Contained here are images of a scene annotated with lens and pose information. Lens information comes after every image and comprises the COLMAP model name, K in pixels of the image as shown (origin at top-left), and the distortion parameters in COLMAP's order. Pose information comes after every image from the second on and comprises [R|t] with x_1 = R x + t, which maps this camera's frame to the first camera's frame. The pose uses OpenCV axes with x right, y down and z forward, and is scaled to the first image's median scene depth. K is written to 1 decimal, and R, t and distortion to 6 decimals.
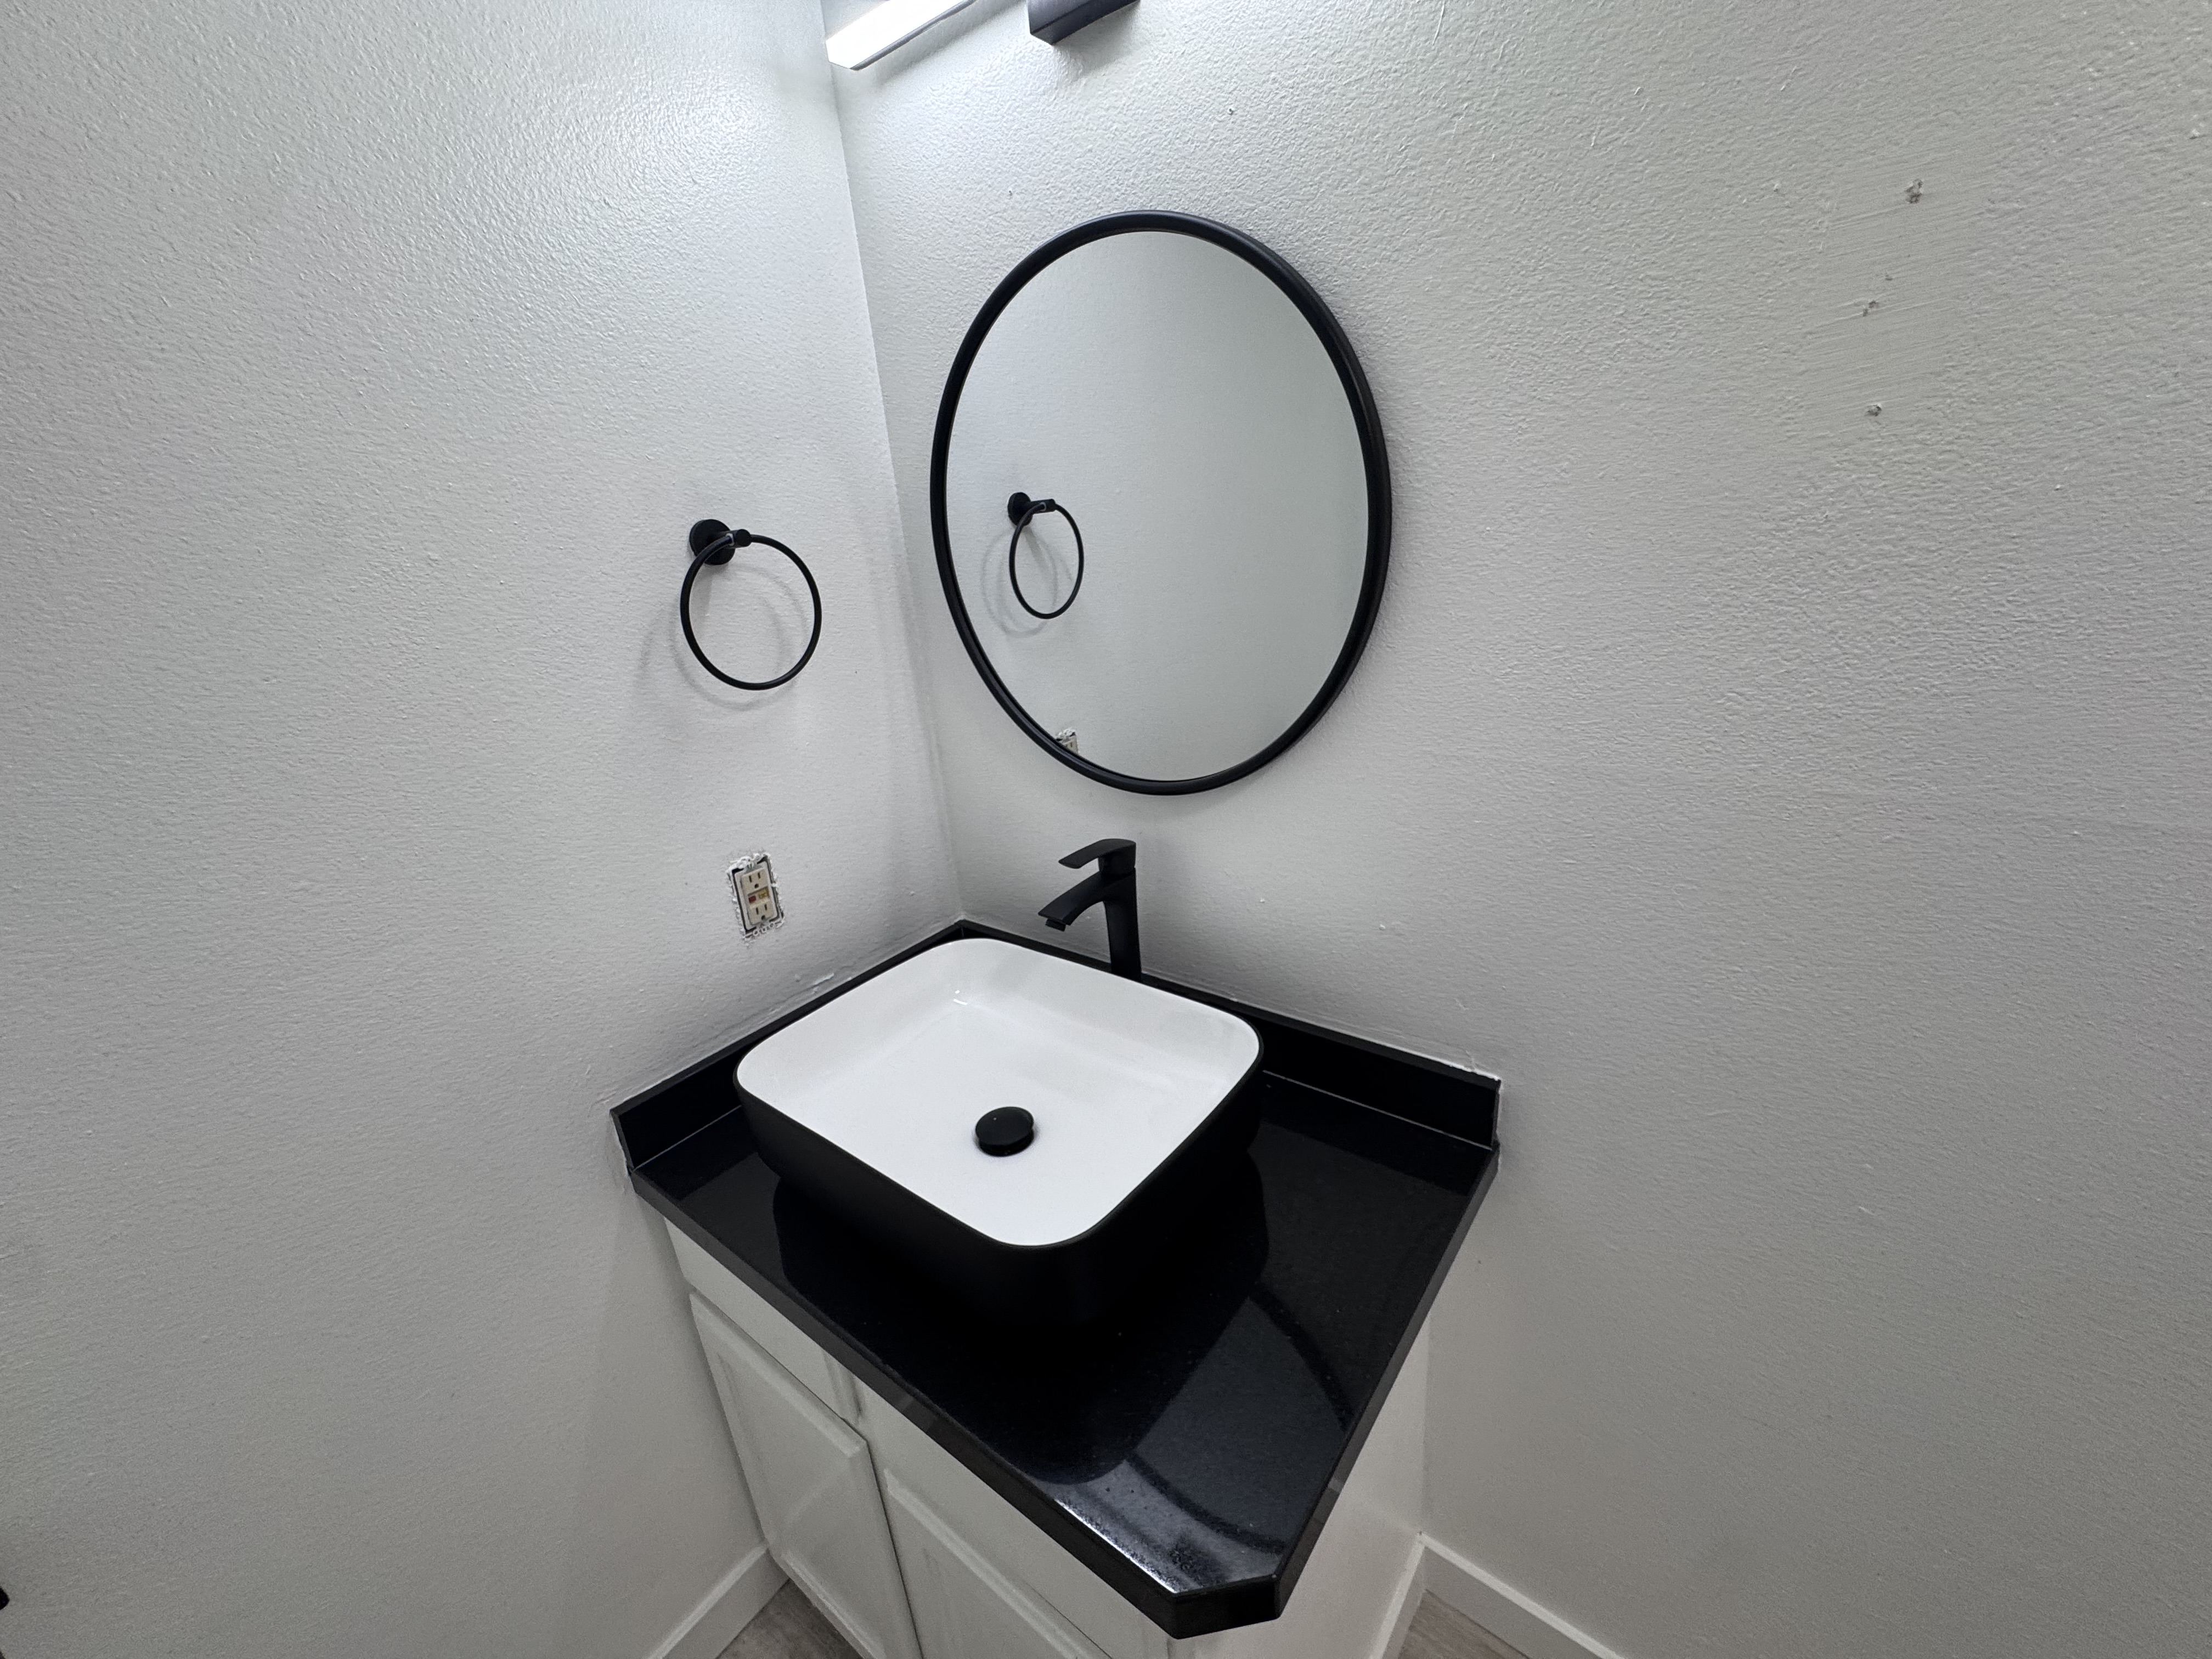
lens RADIAL K [[883.6, 0, 1101.8], [0, 883.6, 829.7], [0, 0, 1]] dist [-0.002519, 0.001154]
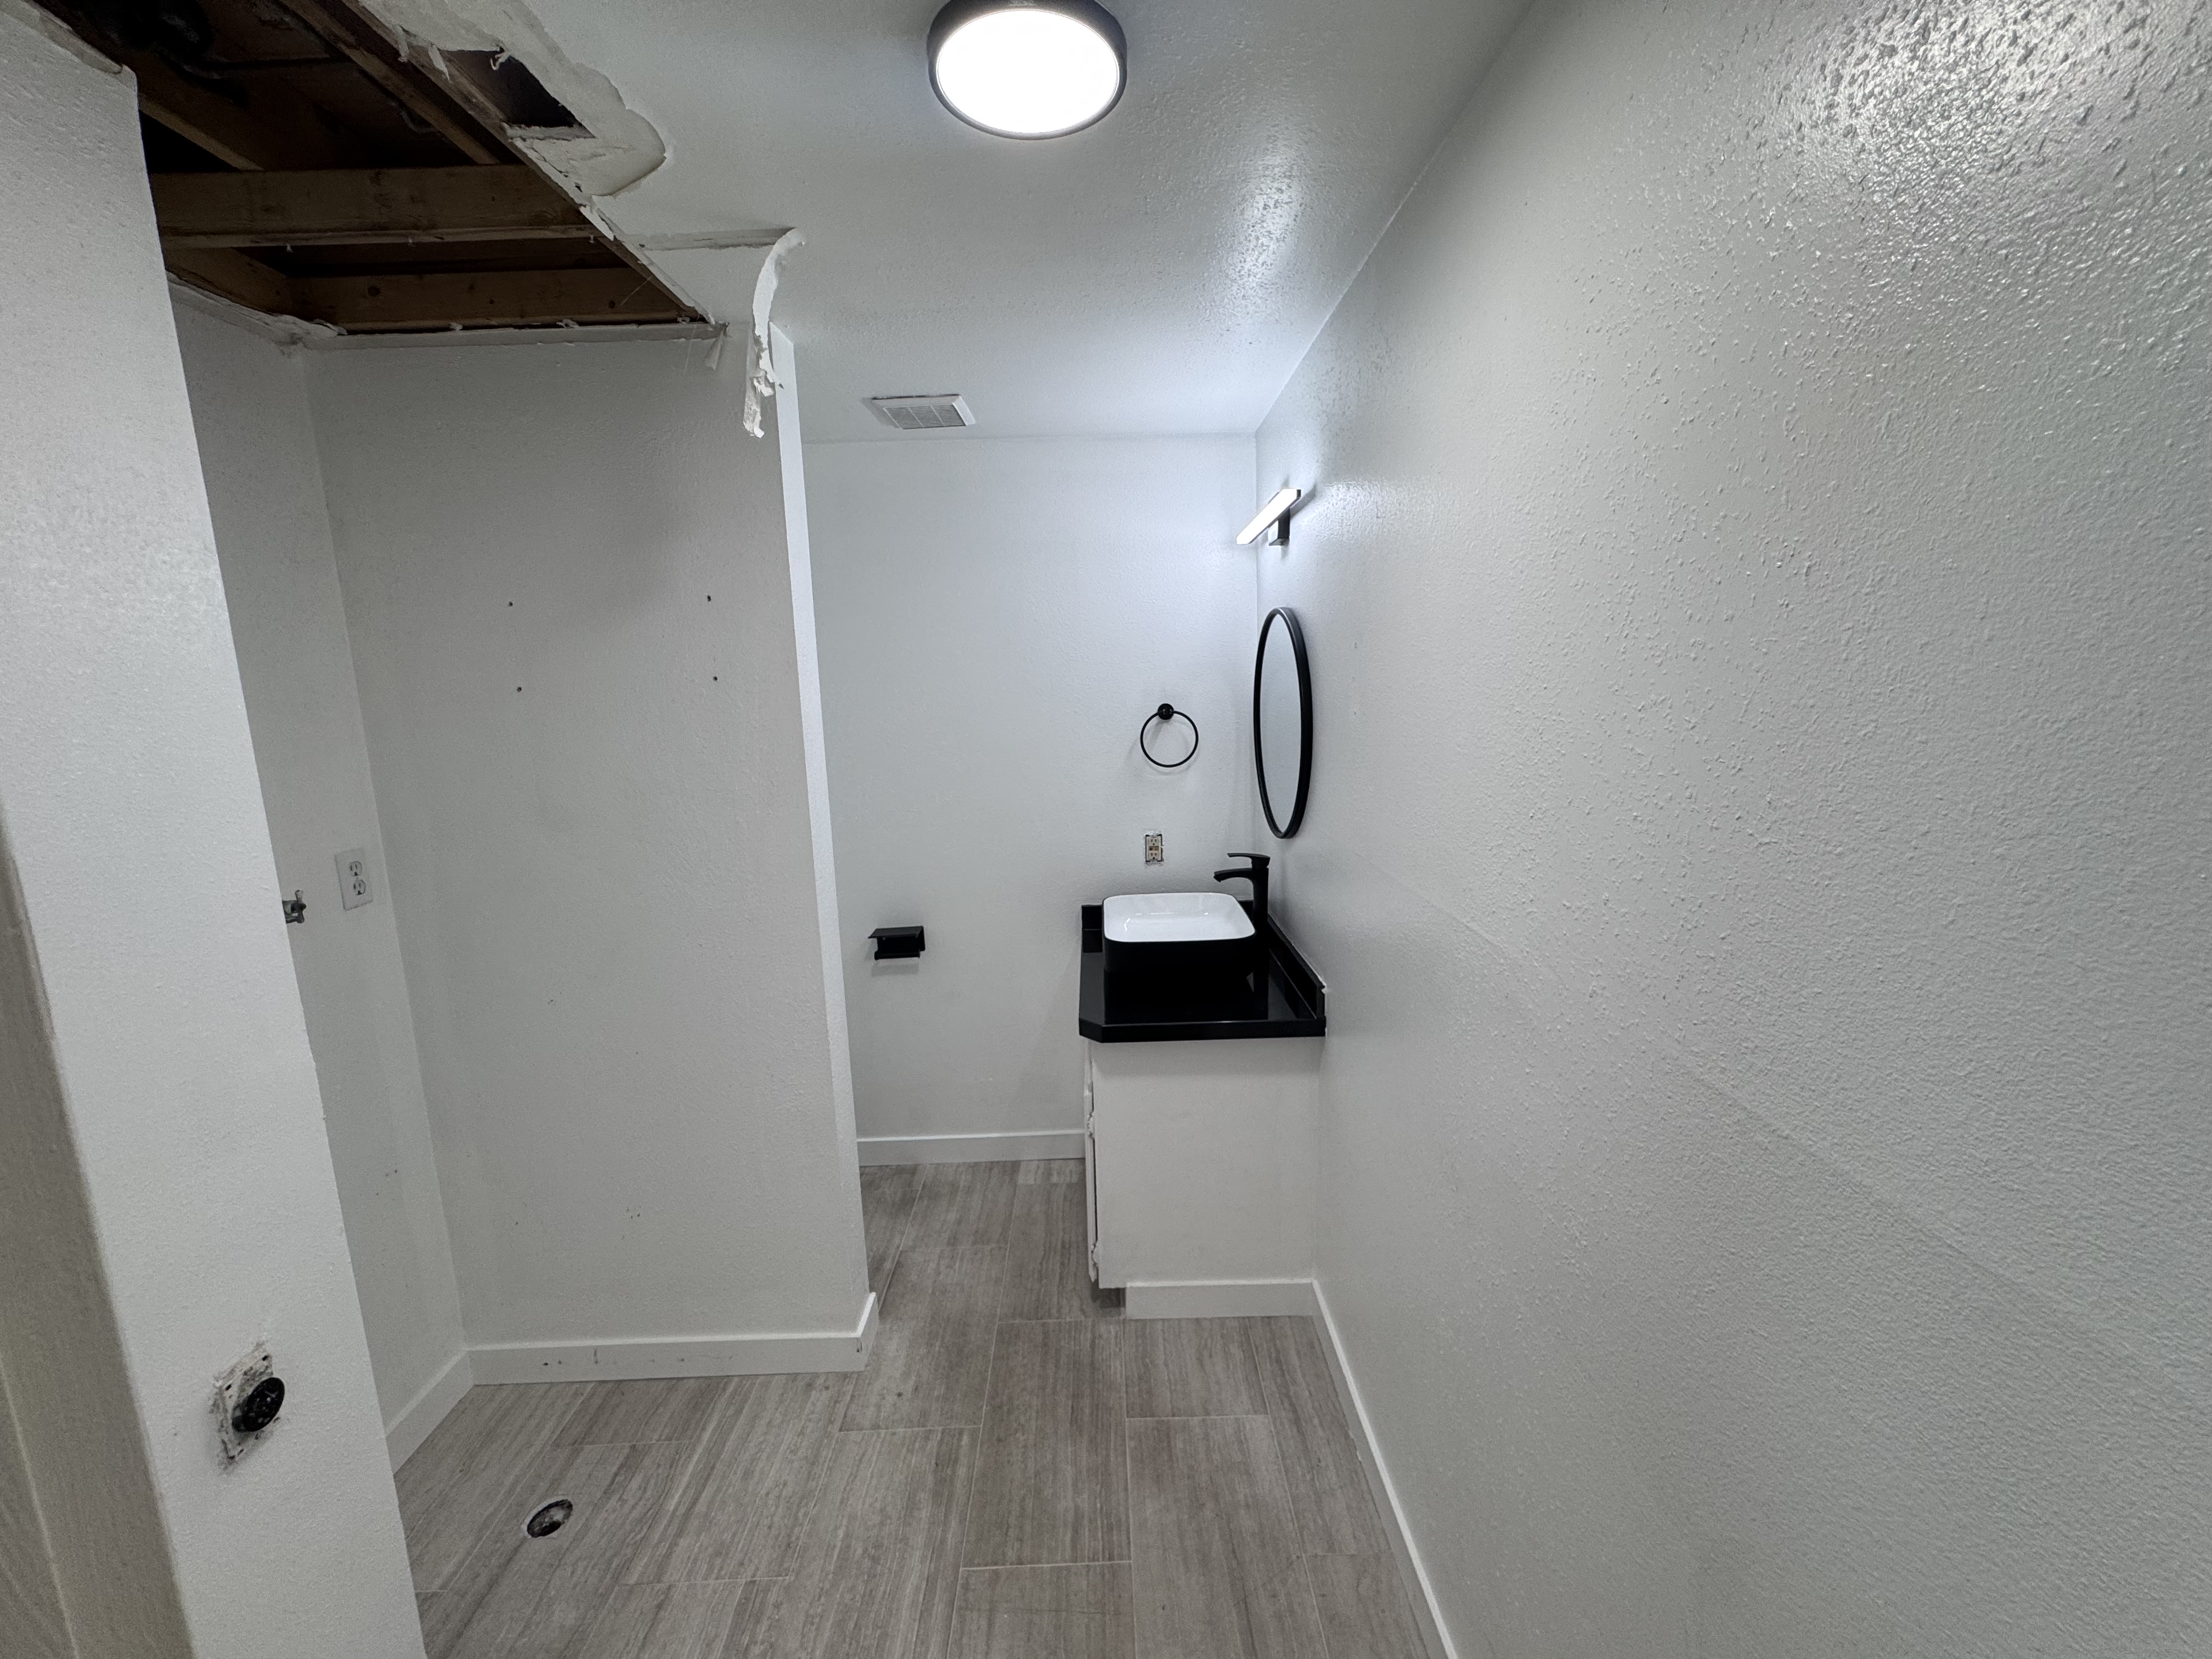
lens RADIAL K [[883.6, 0, 1101.8], [0, 883.6, 829.7], [0, 0, 1]] dist [-0.002519, 0.001154]
pose [[0.628484, 0.191421, -0.753901, 1.440295], [-0.290157, 0.956978, 0.001097, 0.067217], [0.721677, 0.218060, 0.656988, -0.774796]]
